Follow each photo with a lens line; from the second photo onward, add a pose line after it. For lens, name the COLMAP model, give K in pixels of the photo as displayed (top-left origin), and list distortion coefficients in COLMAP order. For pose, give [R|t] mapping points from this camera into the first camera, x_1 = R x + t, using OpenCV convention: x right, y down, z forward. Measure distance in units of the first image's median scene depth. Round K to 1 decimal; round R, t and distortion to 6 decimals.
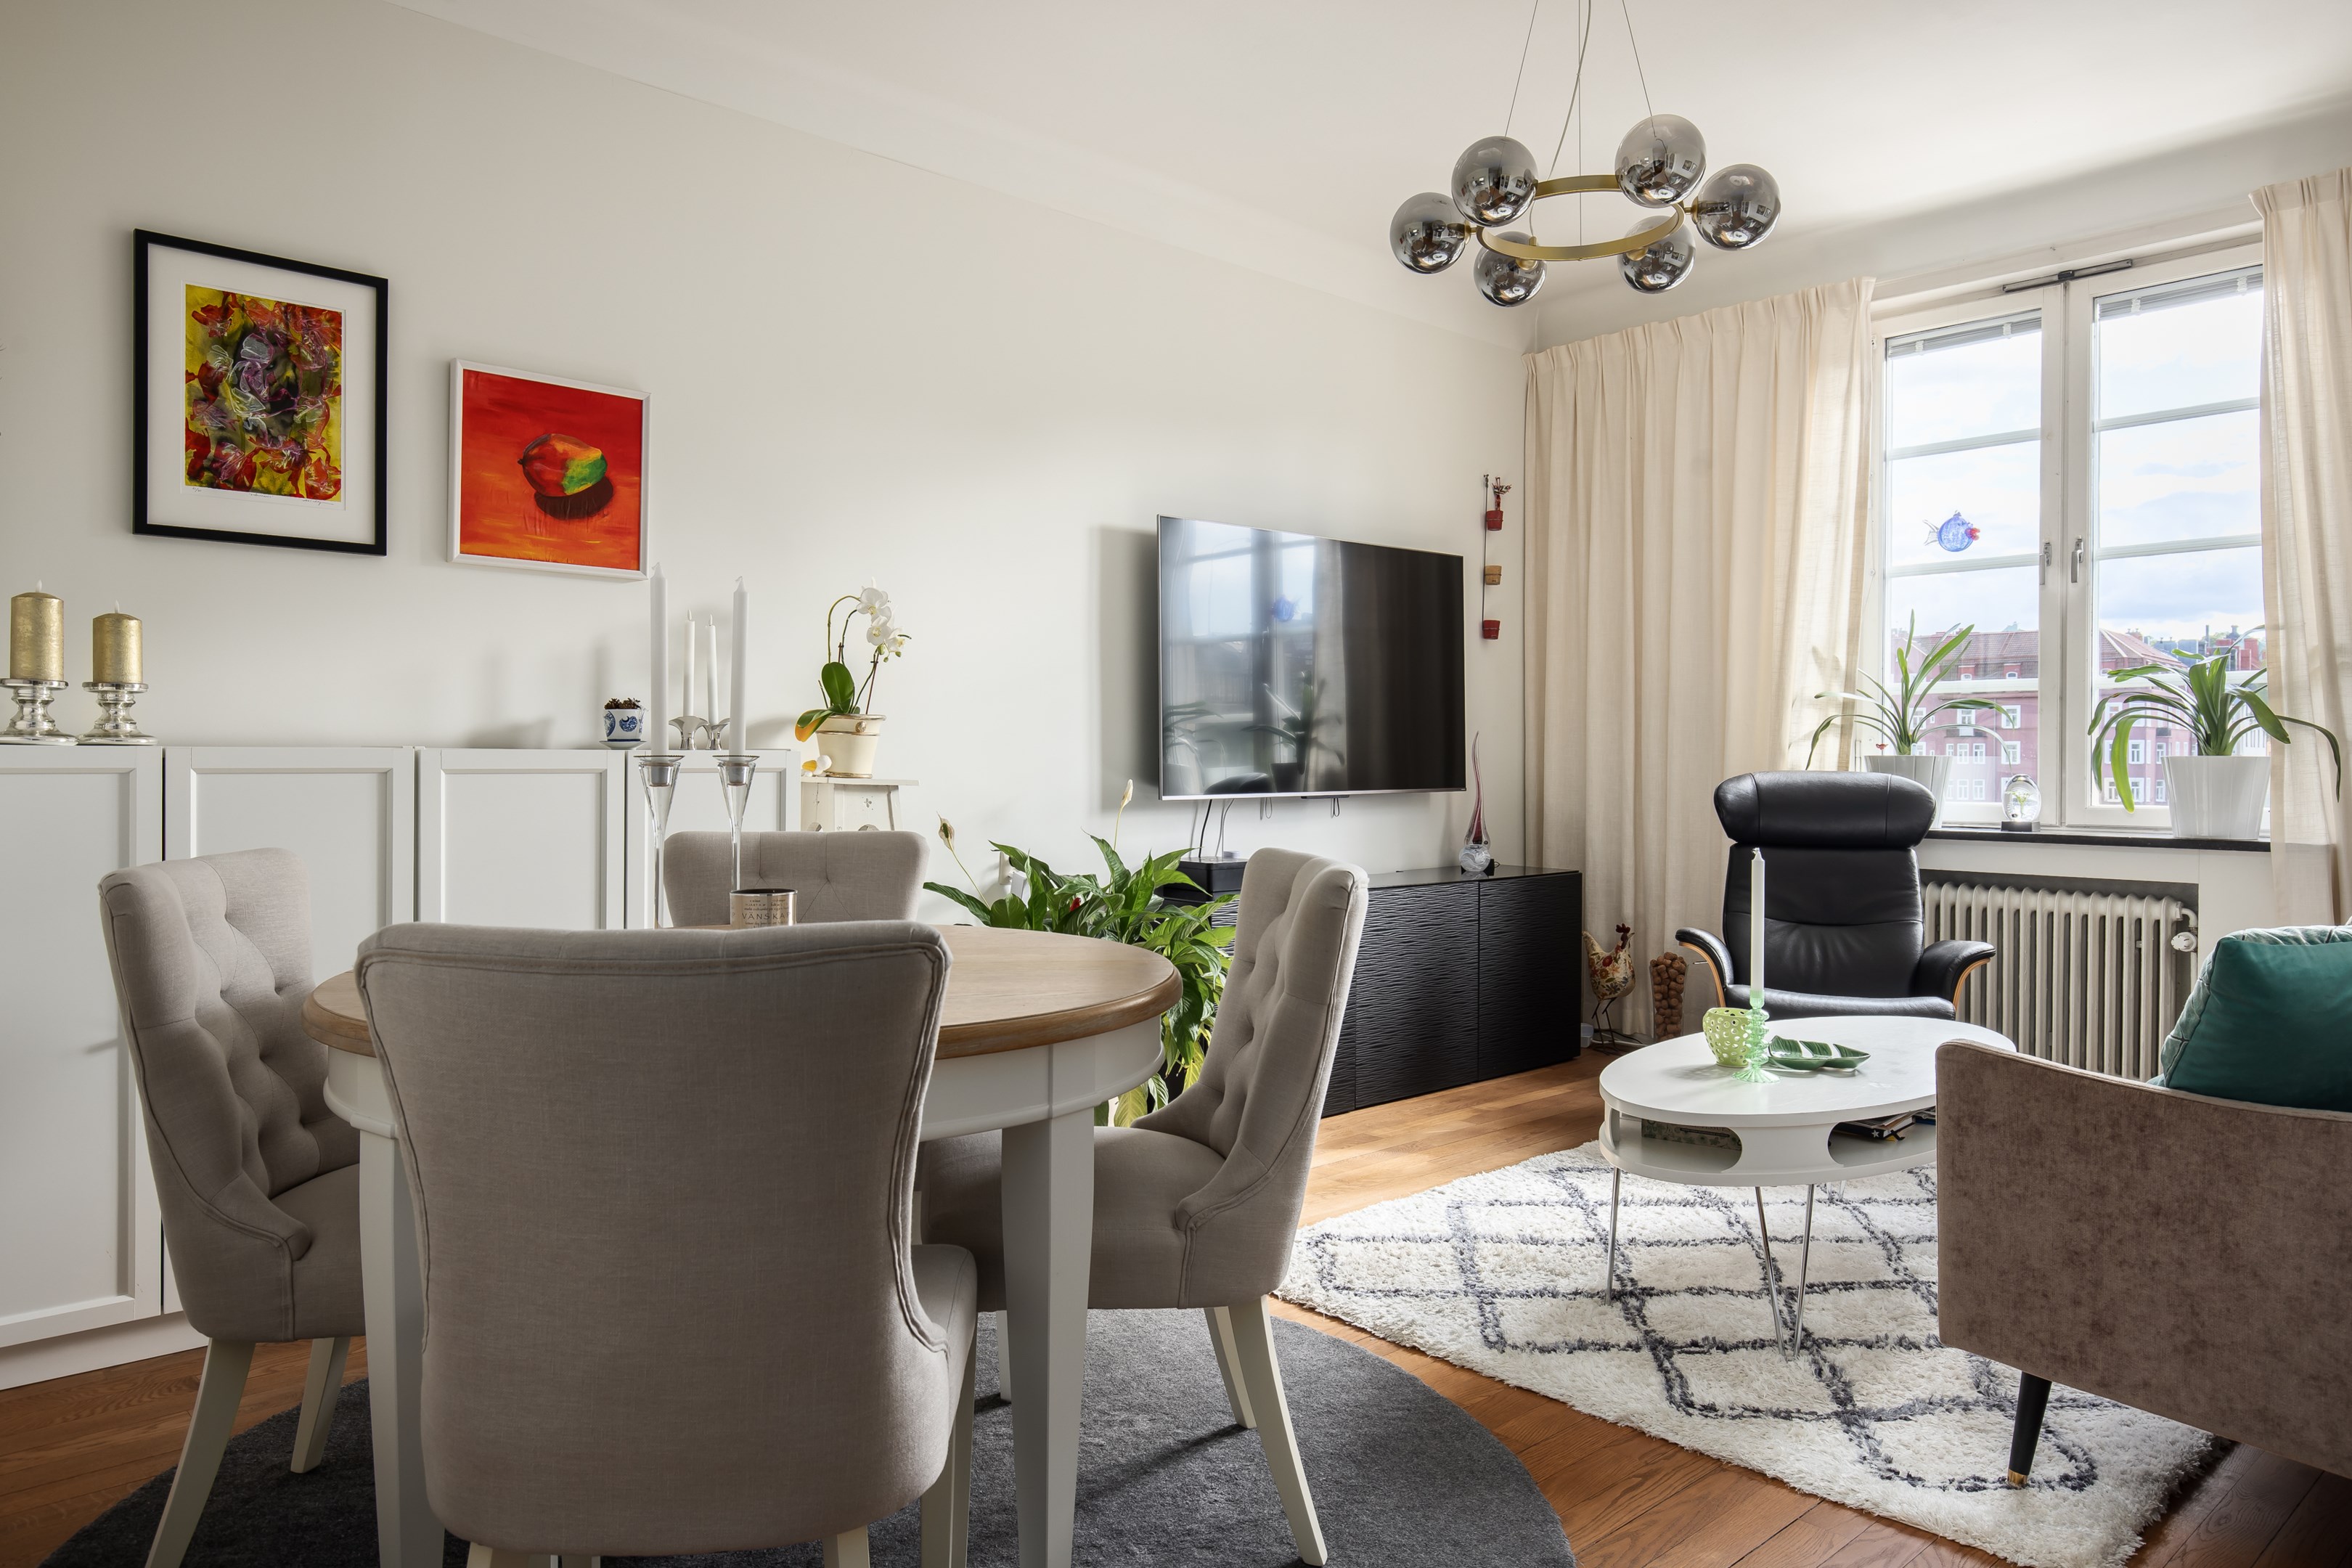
lens RADIAL K [[1478.1, 0, 1176.0], [0, 1478.1, 784.0], [0, 0, 1]] dist [-0.005081, -0.002373]
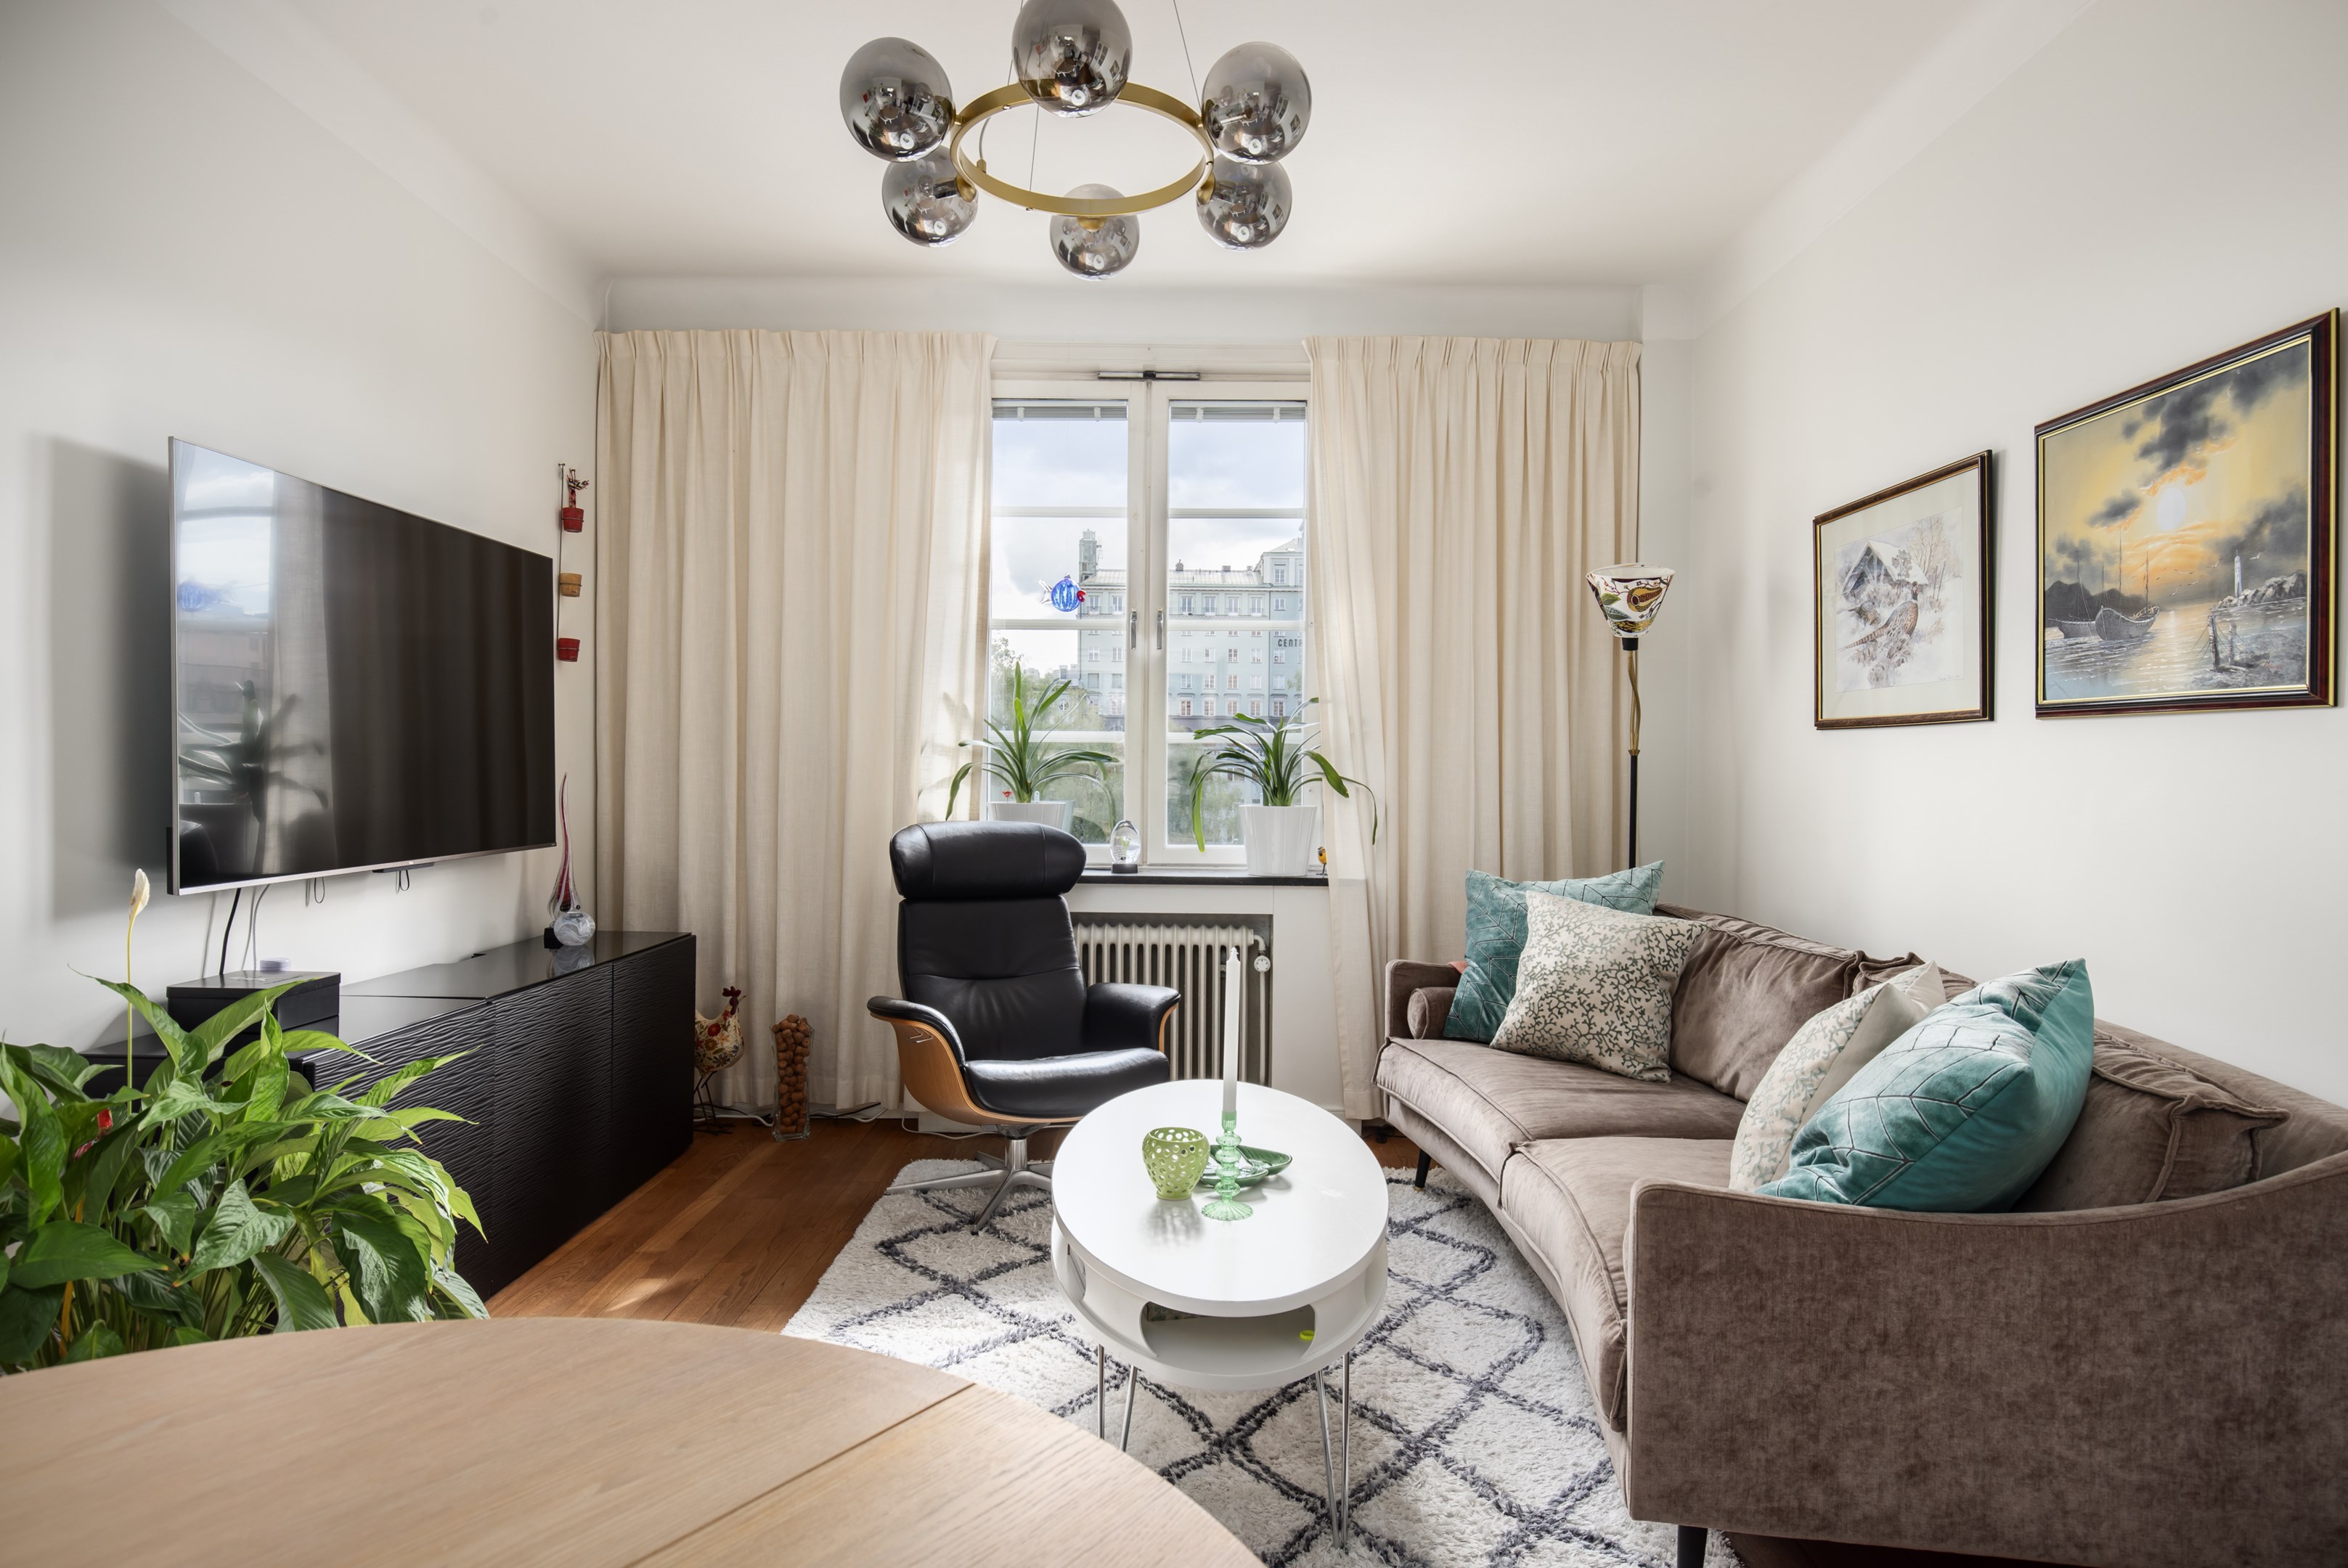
lens RADIAL K [[1320.1, 0, 1174.0], [0, 1320.1, 784.0], [0, 0, 1]] dist [-0.000471, 0.000506]
pose [[0.687663, -0.001694, 0.726028, -0.112362], [0.004877, 0.999985, -0.002286, -0.030055], [-0.726013, 0.005112, 0.687662, 0.286030]]
